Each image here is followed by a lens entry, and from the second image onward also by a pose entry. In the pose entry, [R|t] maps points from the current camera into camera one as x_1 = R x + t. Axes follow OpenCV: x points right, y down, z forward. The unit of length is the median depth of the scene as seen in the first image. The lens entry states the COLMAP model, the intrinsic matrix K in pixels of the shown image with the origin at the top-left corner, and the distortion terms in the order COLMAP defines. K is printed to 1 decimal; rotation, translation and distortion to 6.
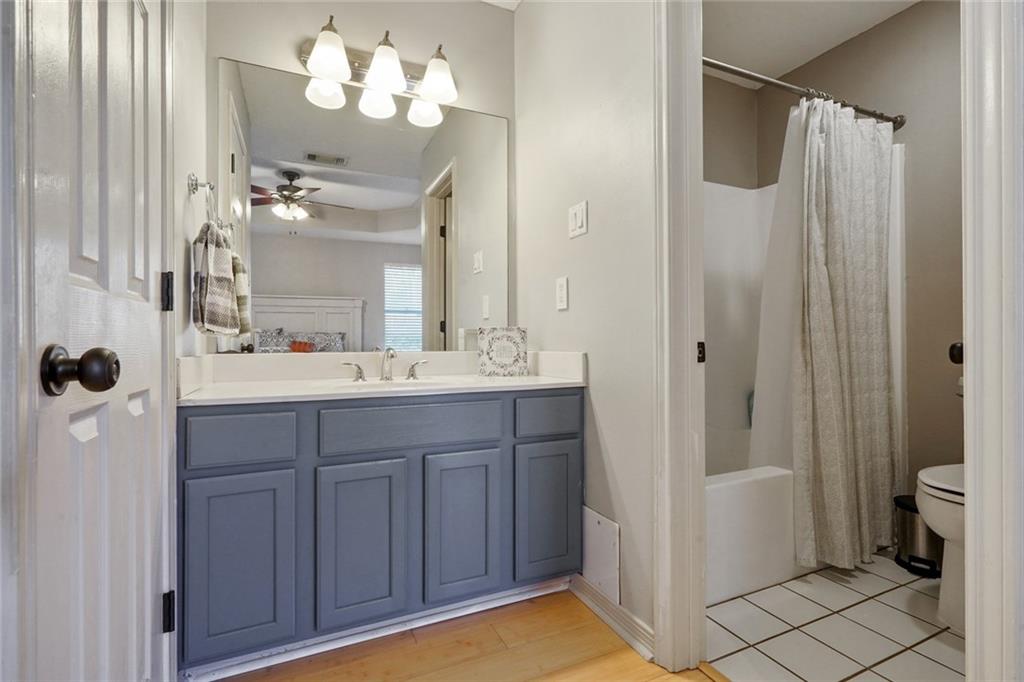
lens RADIAL K [[474.3, 0, 508.4], [0, 474.3, 337.4], [0, 0, 1]] dist [-0.000022, -0.000206]
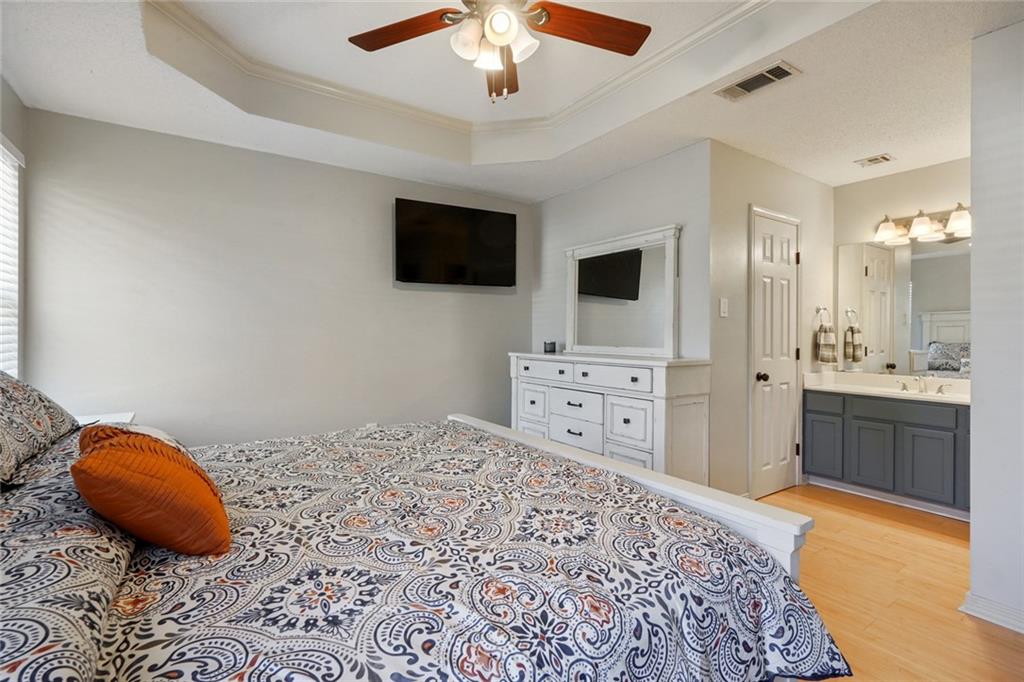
lens RADIAL K [[474.3, 0, 508.4], [0, 474.3, 337.4], [0, 0, 1]] dist [-0.000022, -0.000206]
pose [[0.160768, 0.010712, -0.986934, 2.094819], [0.001648, 0.999937, 0.011121, -0.236701], [0.986991, -0.003414, 0.160740, -1.442572]]
